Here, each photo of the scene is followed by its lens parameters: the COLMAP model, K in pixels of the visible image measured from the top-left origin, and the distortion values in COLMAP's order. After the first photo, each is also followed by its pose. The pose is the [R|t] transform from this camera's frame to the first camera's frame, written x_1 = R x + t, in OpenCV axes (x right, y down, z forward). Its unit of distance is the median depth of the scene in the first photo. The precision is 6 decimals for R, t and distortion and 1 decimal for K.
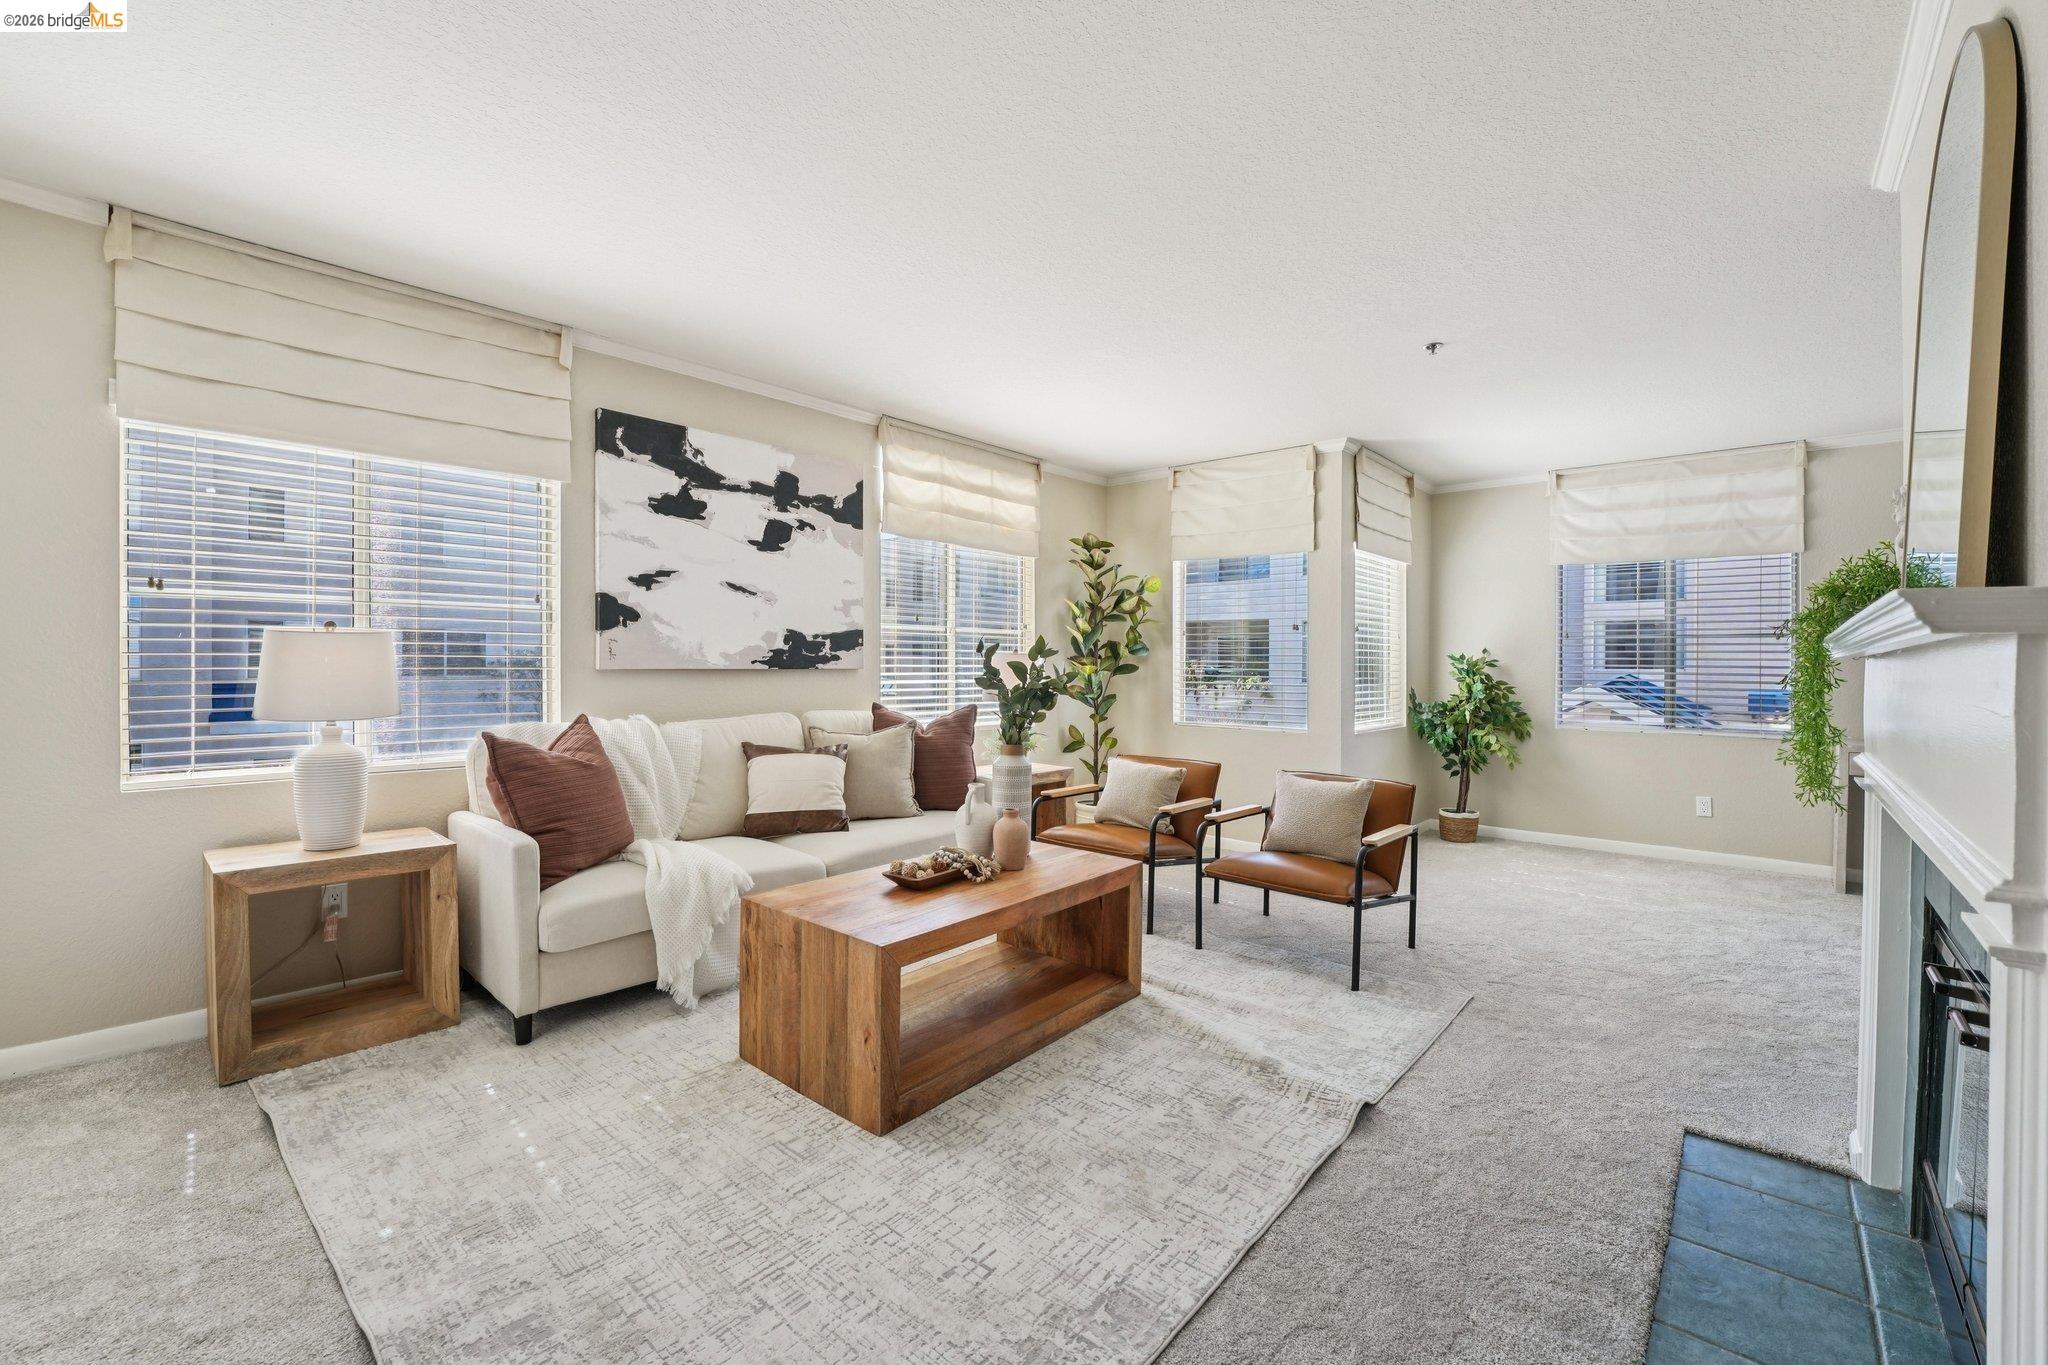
lens RADIAL K [[843.5, 0, 1019.0], [0, 843.5, 670.7], [0, 0, 1]] dist [-0.017676, 0.000121]
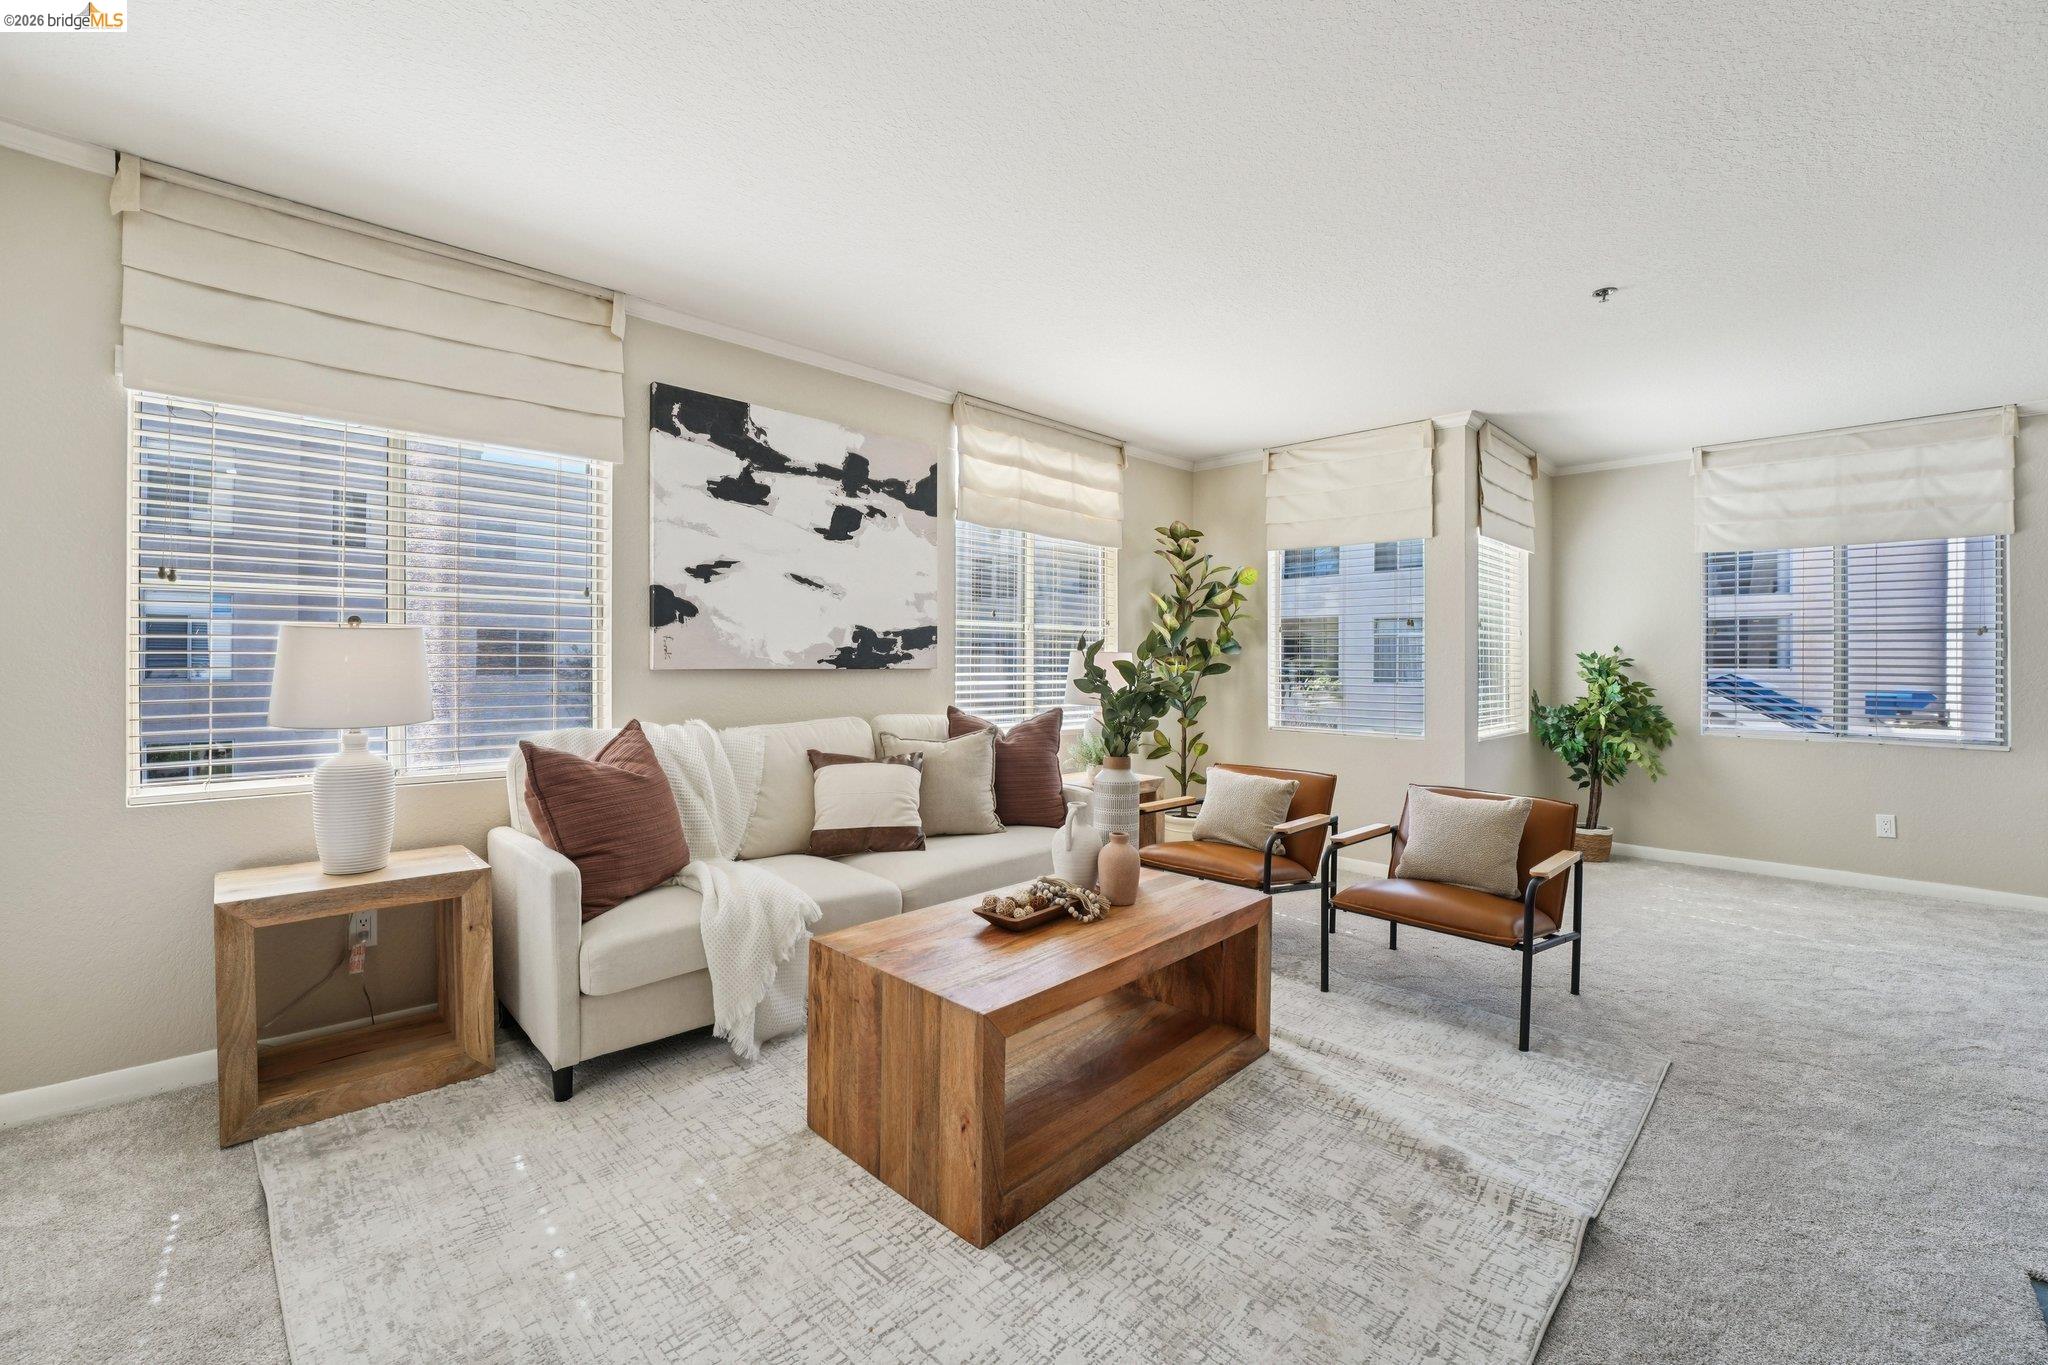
lens RADIAL K [[840.8, 0, 1024.7], [0, 840.8, 664.5], [0, 0, 1]] dist [-0.016079, 0.000219]
pose [[0.998288, -0.000260, -0.058487, -0.044667], [-0.000131, 0.999978, -0.006679, -0.001085], [0.058487, 0.006675, 0.998266, 0.114856]]
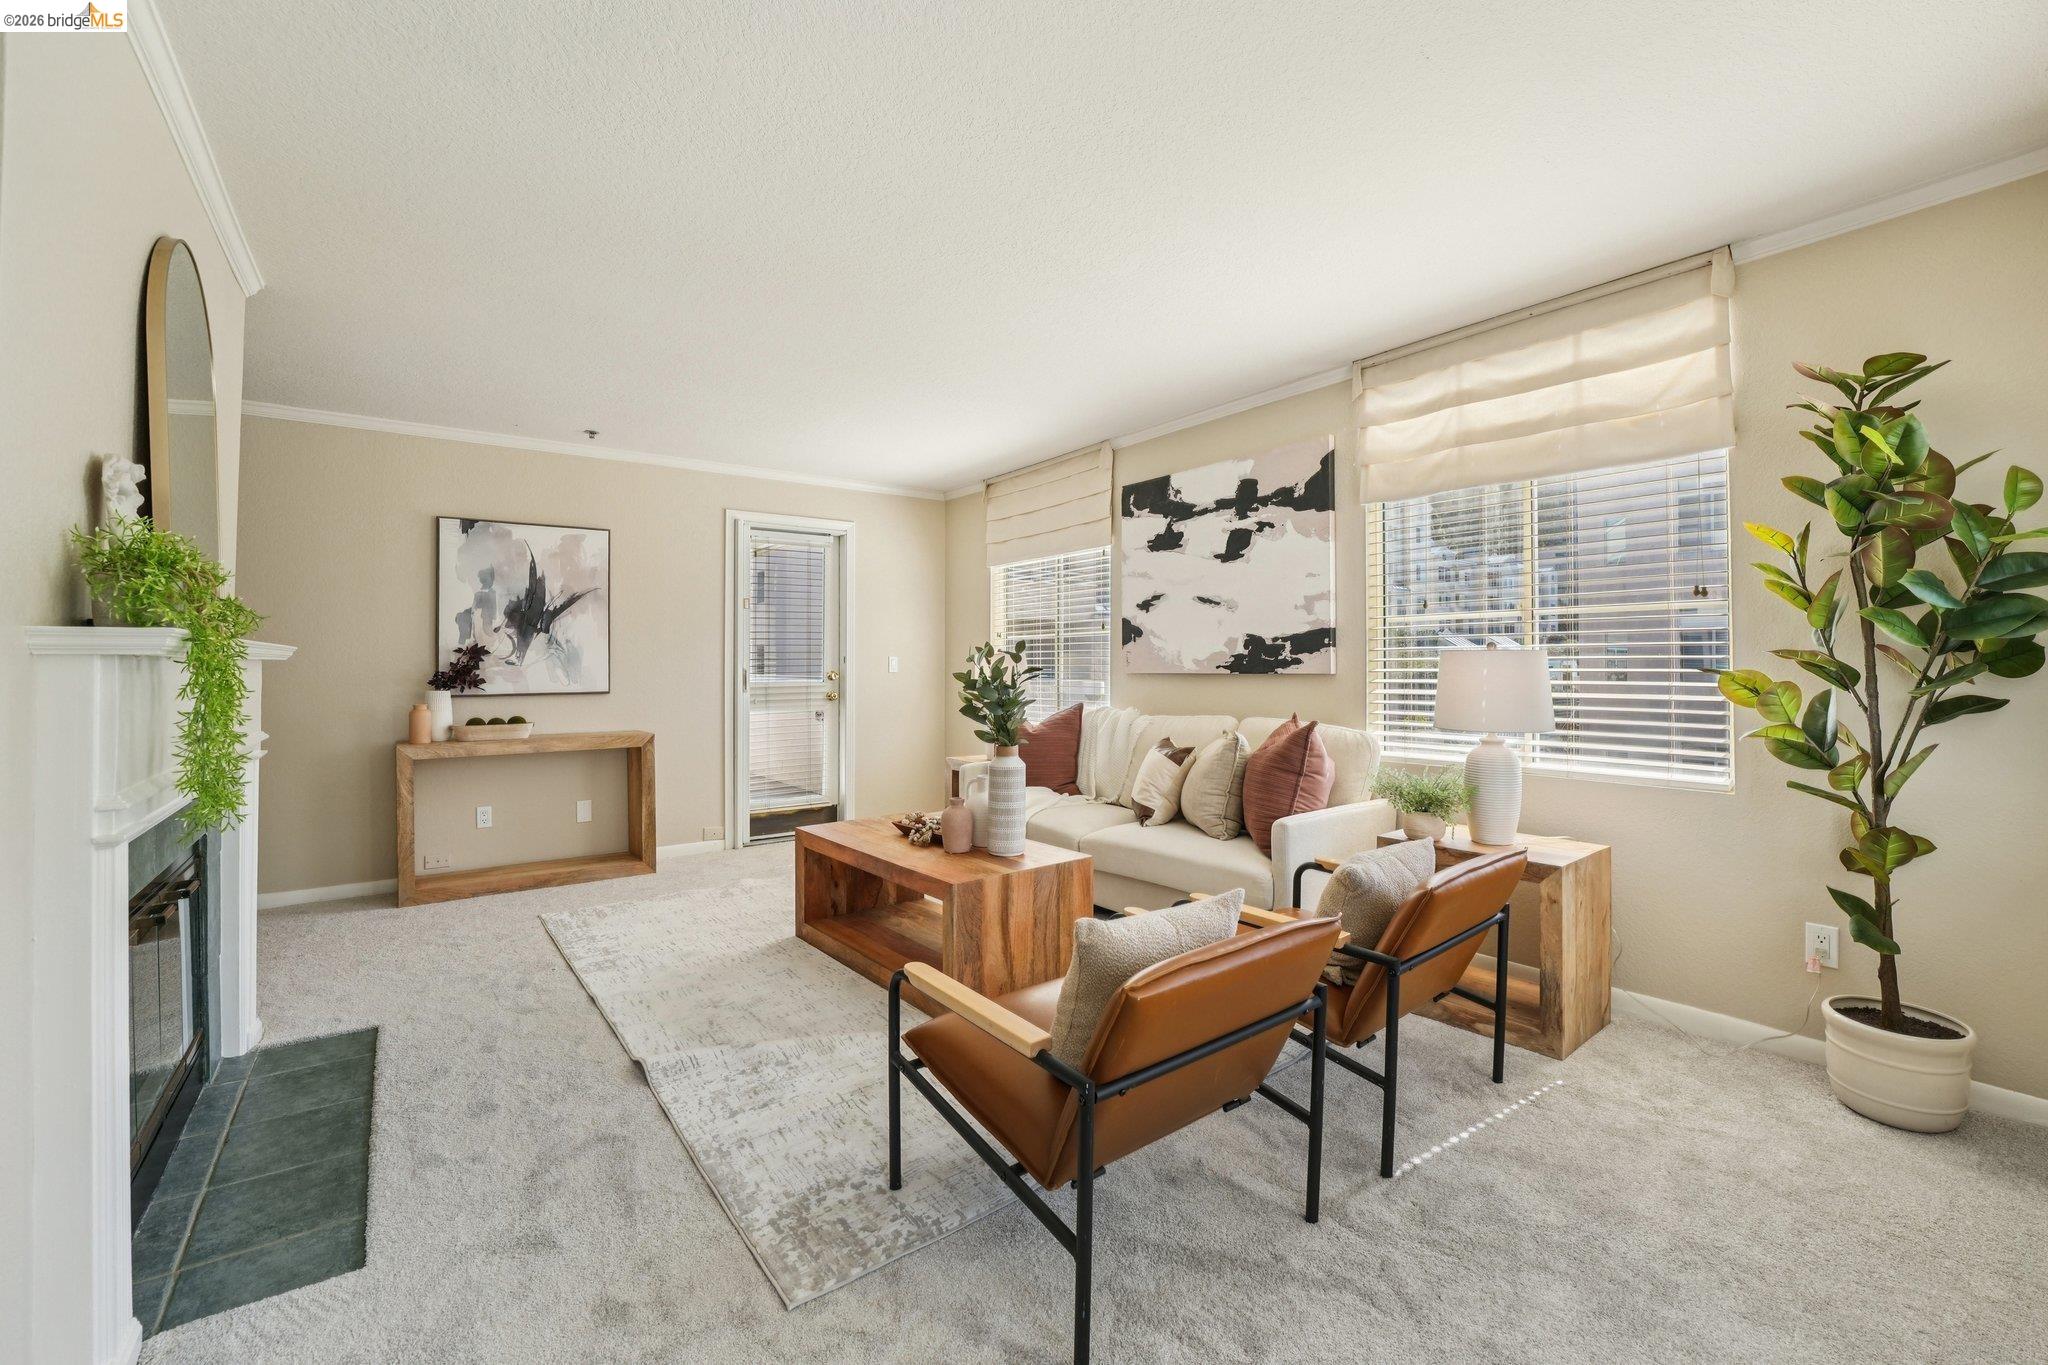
lens RADIAL K [[843.5, 0, 1019.0], [0, 843.5, 670.7], [0, 0, 1]] dist [-0.017676, 0.000121]
pose [[-0.202594, -0.003759, -0.979256, 0.870941], [-0.007986, 0.999966, -0.002187, -0.001117], [0.979230, 0.007377, -0.202617, 1.062722]]
